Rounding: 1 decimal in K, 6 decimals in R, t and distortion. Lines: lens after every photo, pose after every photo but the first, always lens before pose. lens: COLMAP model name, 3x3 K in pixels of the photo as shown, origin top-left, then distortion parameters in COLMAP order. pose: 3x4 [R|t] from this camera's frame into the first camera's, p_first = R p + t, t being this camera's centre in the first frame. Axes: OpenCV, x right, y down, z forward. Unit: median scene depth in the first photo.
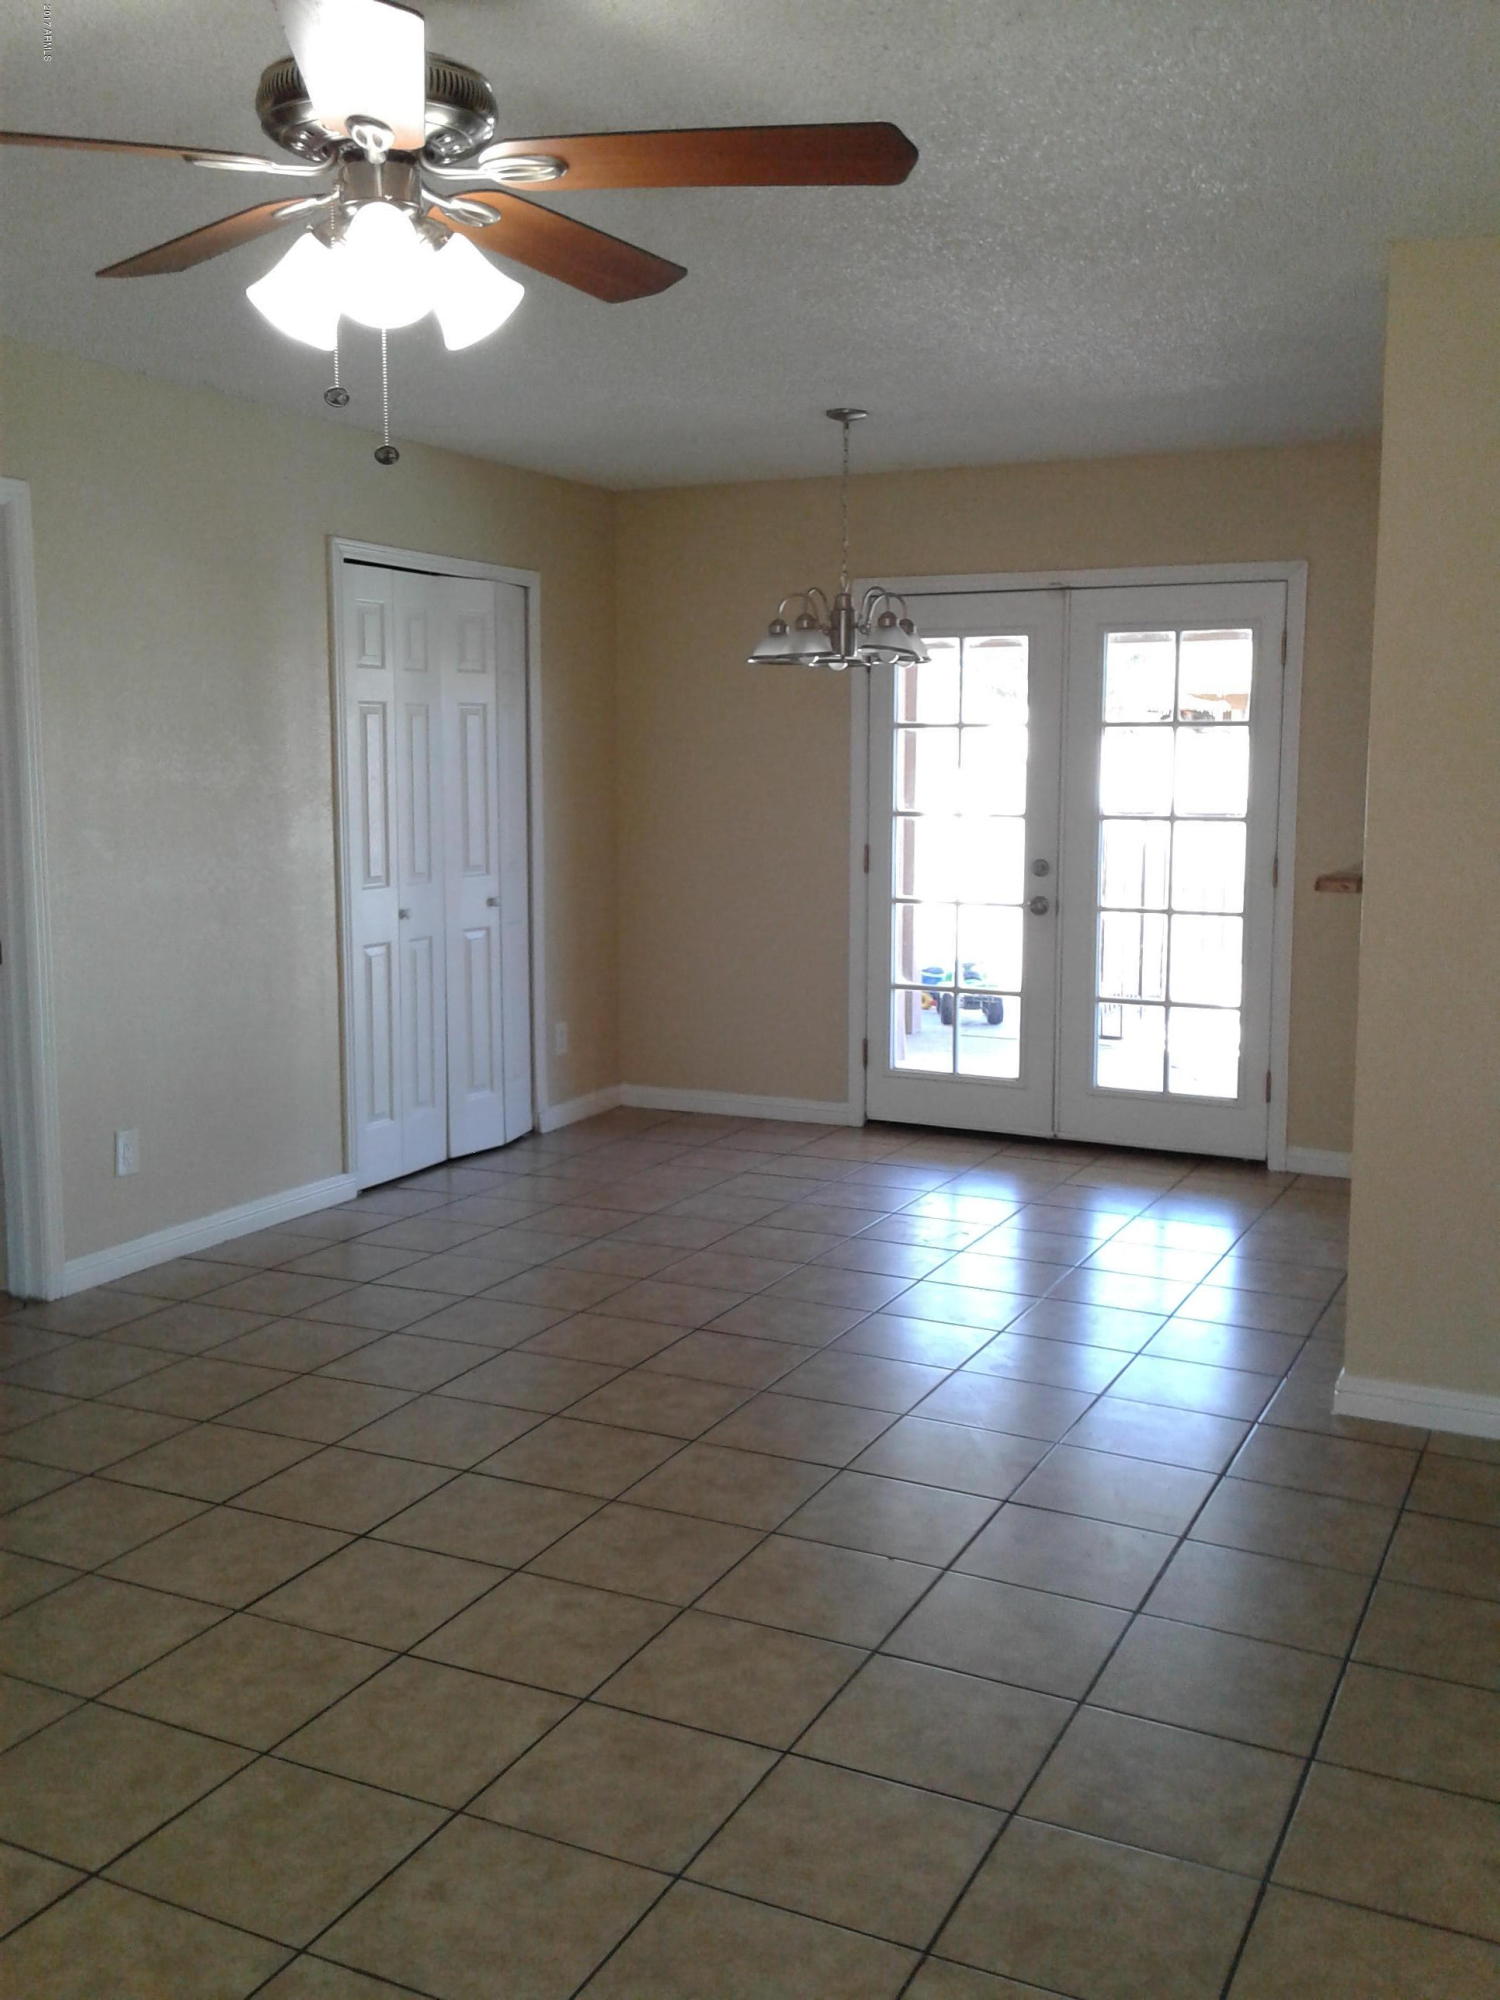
lens RADIAL K [[1892.5, 0, 750.8], [0, 1892.5, 917.6], [0, 0, 1]] dist [0.303553, -0.000240]
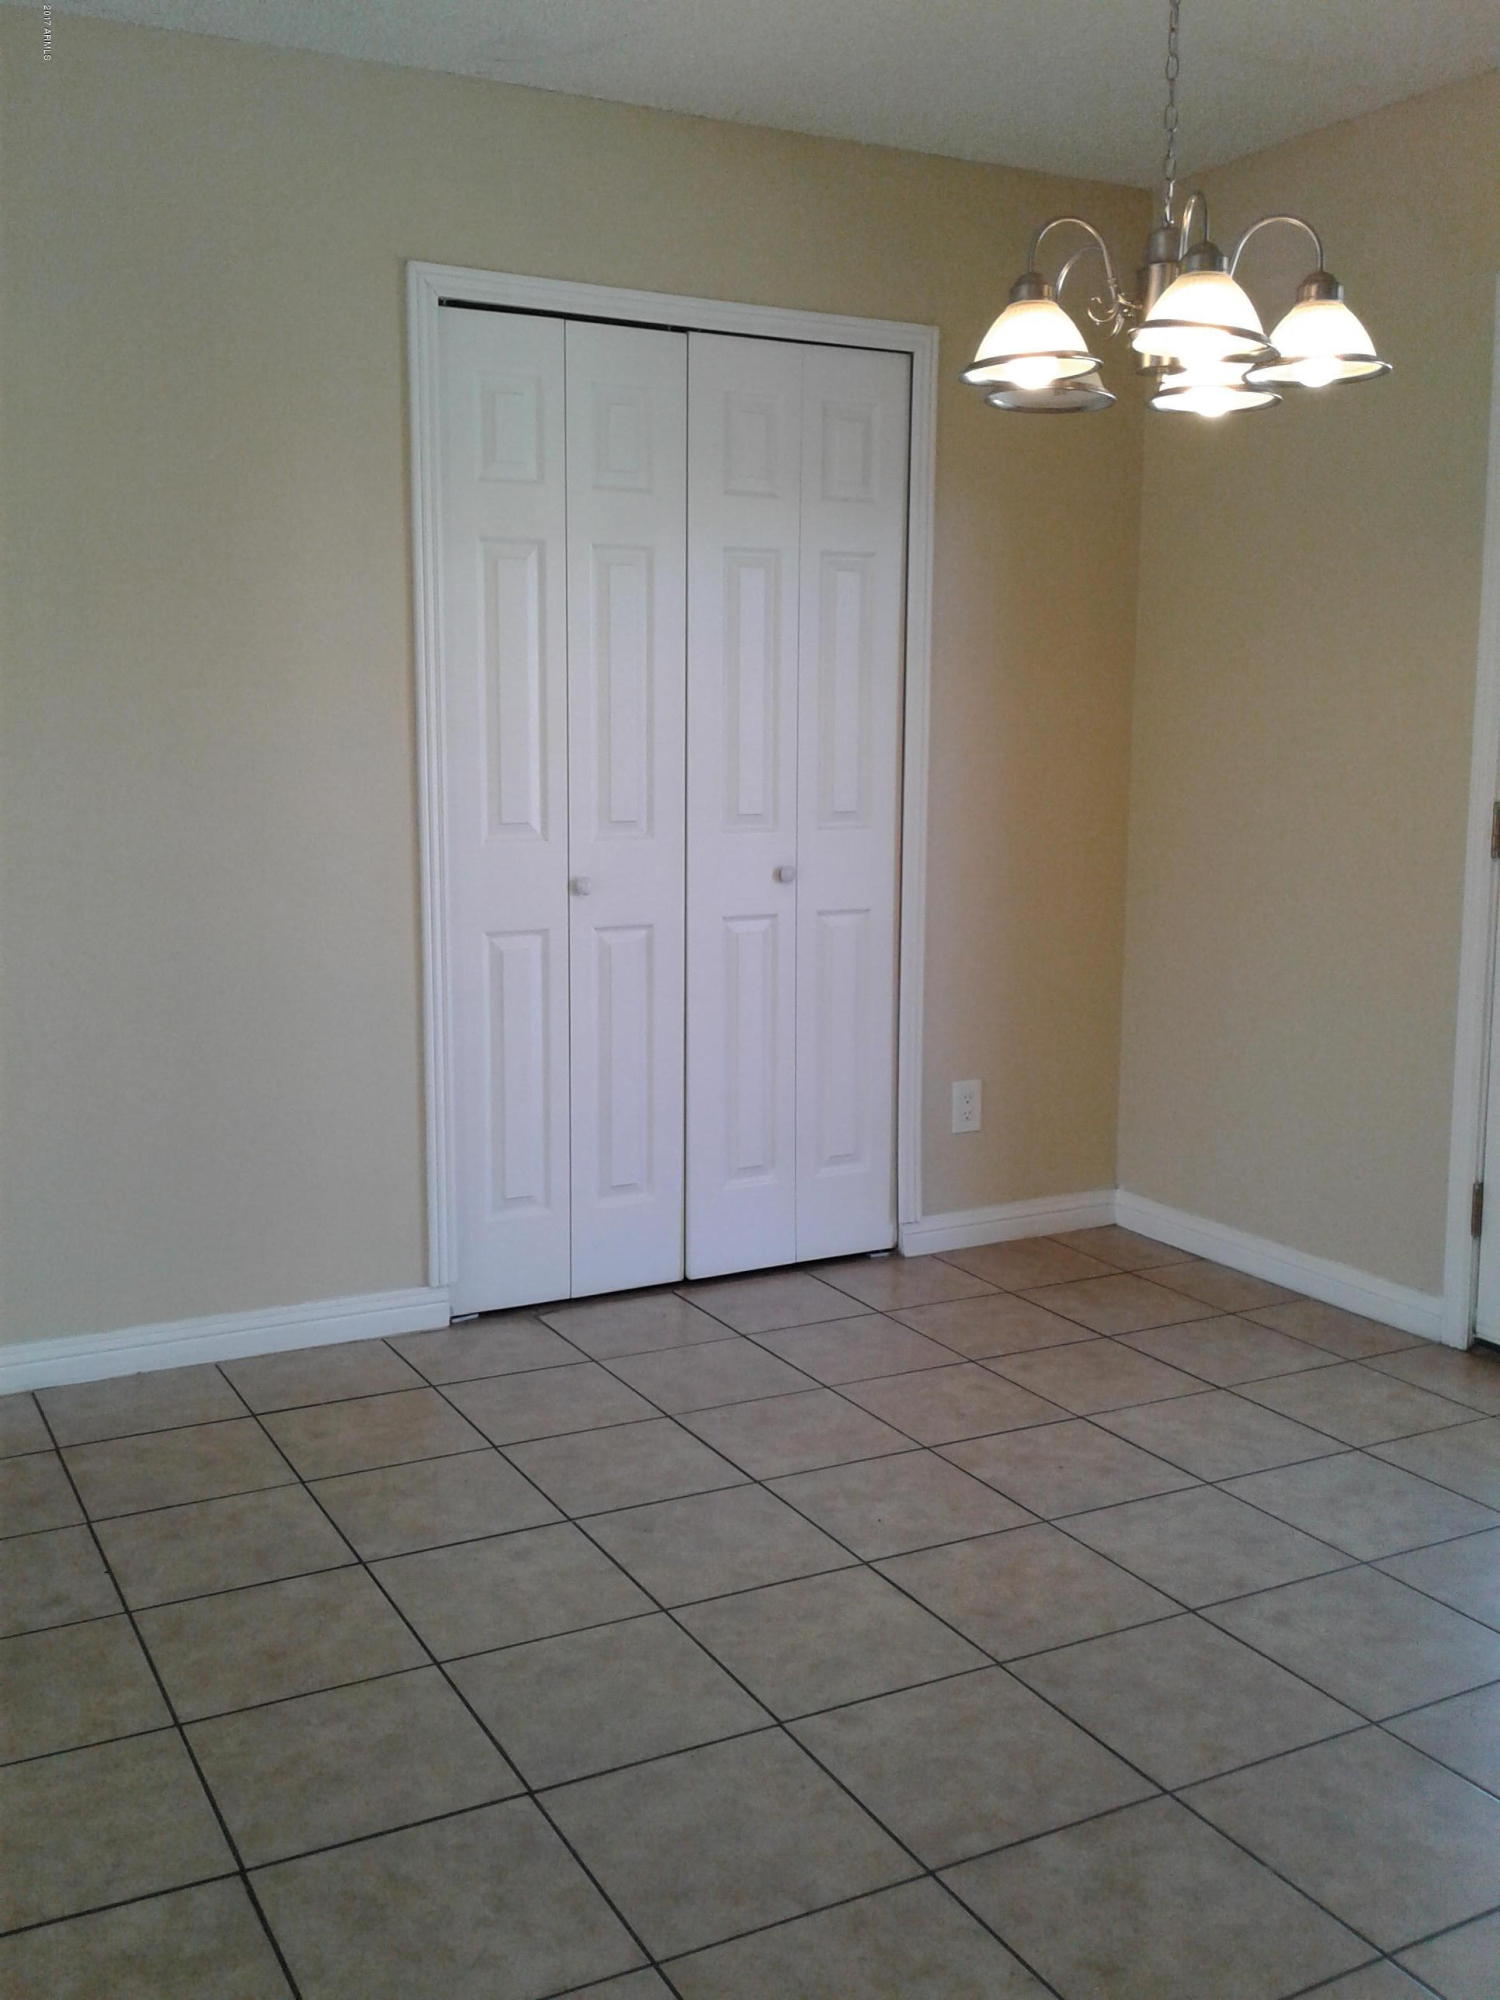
lens RADIAL K [[1907.2, 0, 743.7], [0, 1907.2, 960.6], [0, 0, 1]] dist [0.104174, -0.191573]
pose [[0.807369, 0.080685, -0.584505, 0.216140], [-0.055978, 0.996612, 0.060251, -0.017477], [0.587386, -0.015925, 0.809150, 0.502292]]
